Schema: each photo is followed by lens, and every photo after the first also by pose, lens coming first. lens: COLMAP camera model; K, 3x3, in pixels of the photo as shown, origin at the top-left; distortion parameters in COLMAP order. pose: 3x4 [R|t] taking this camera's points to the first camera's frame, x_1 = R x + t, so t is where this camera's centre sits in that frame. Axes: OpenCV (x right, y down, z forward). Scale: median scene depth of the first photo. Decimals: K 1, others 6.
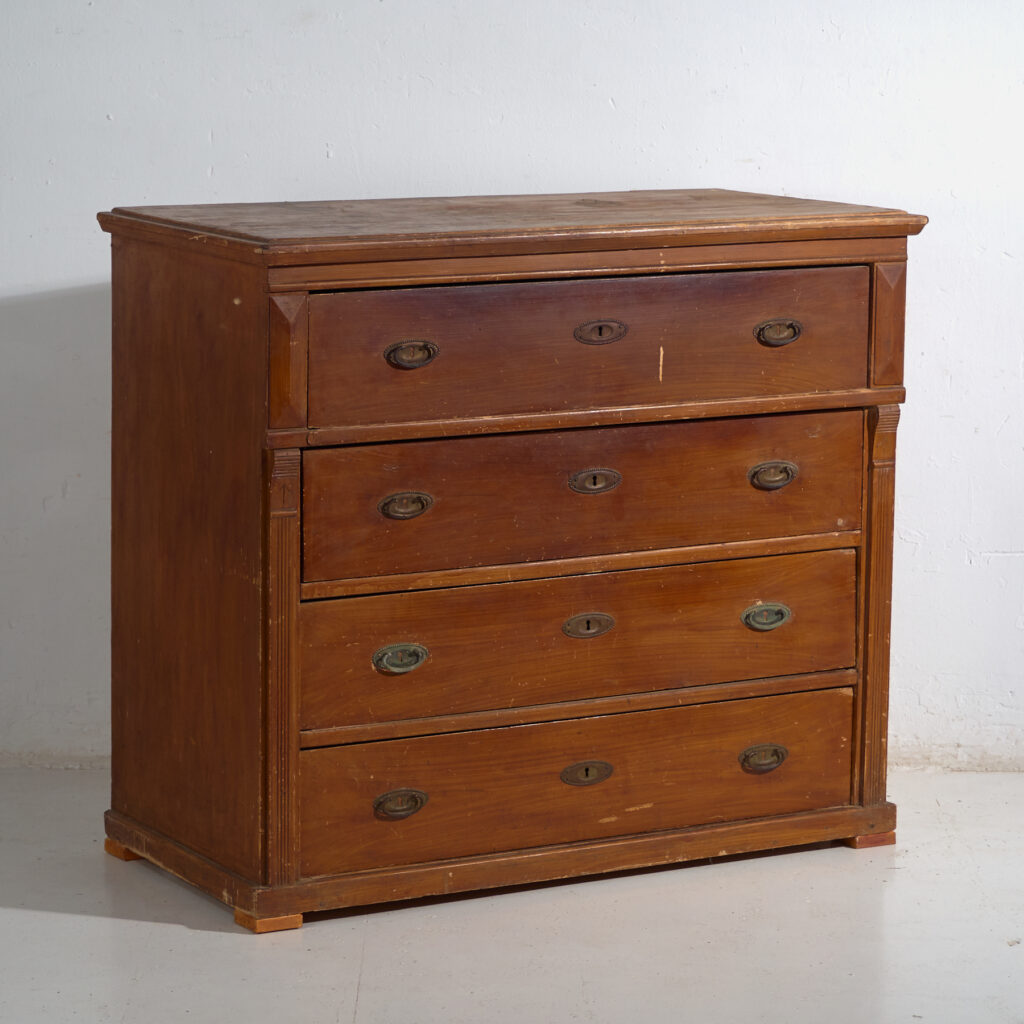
lens RADIAL K [[3806.2, 0, 512.0], [0, 3806.2, 512.0], [0, 0, 1]] dist [-0.162128, 2.194249]
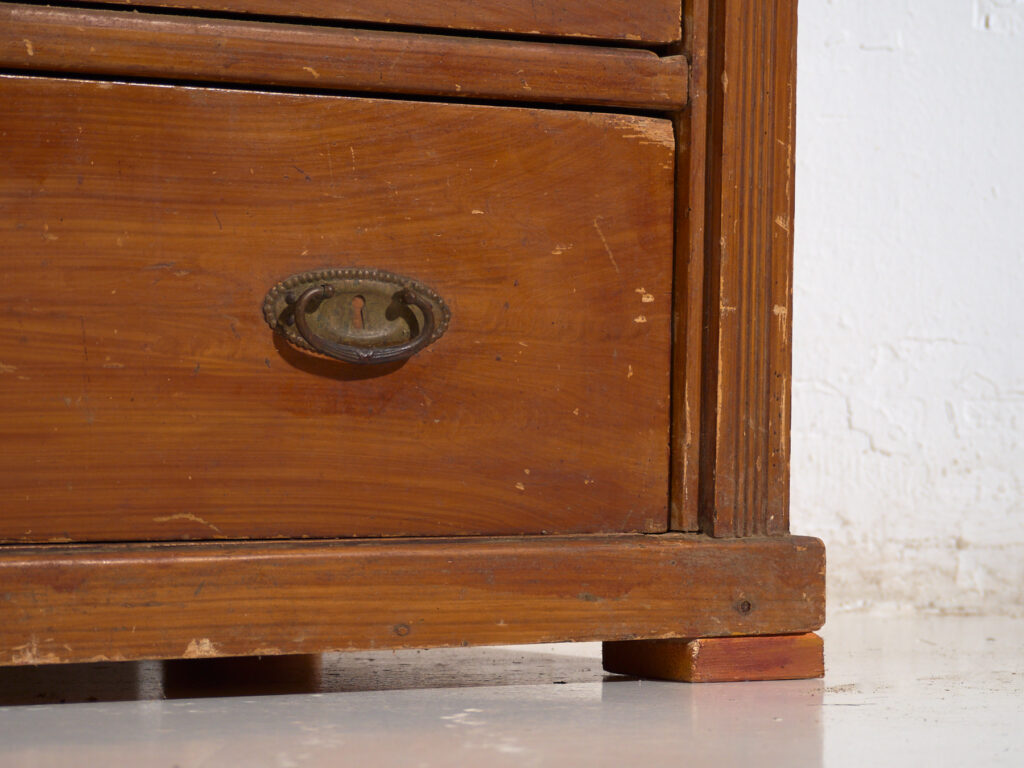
lens RADIAL K [[3470.6, 0, 512.0], [0, 3470.6, 384.0], [0, 0, 1]] dist [-0.096882, -0.560170]
pose [[0.998517, 0.008111, 0.053833, 0.062573], [0.000826, 0.986466, -0.163962, 0.108795], [-0.054435, 0.163764, 0.984997, 0.735798]]
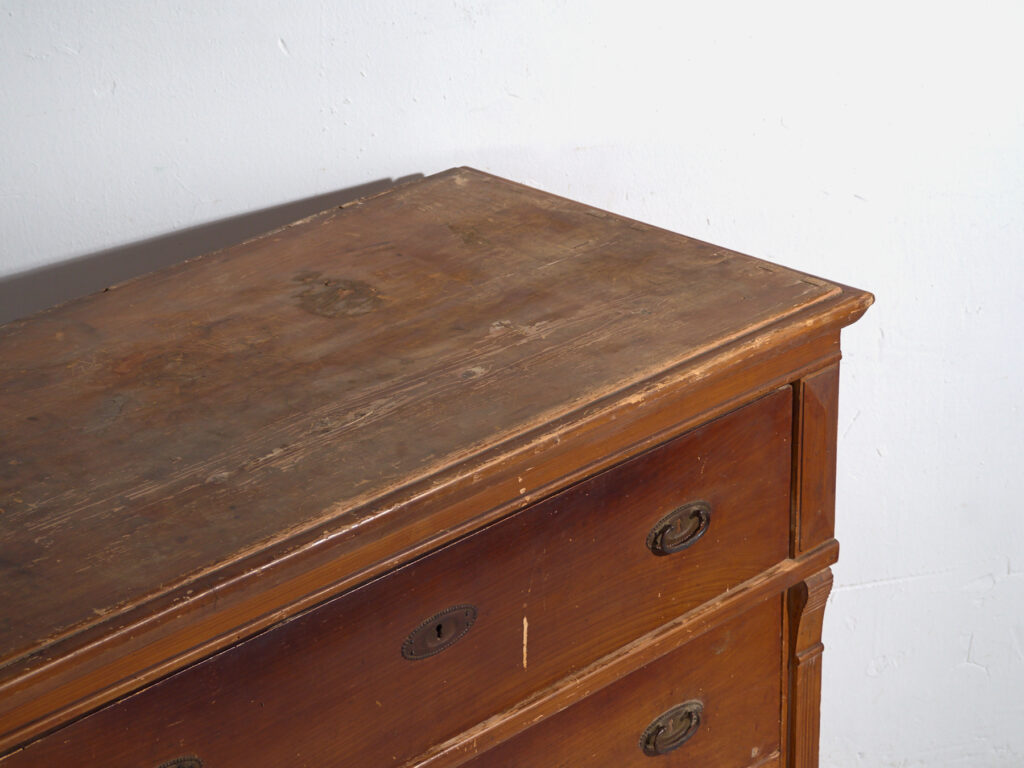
lens RADIAL K [[2941.3, 0, 512.0], [0, 2941.3, 384.0], [0, 0, 1]] dist [0.030041, -0.200177]
pose [[0.965256, -0.126363, 0.228721, -0.060574], [0.067083, 0.965796, 0.250474, -0.184304], [-0.252549, -0.226428, 0.940717, 0.536609]]
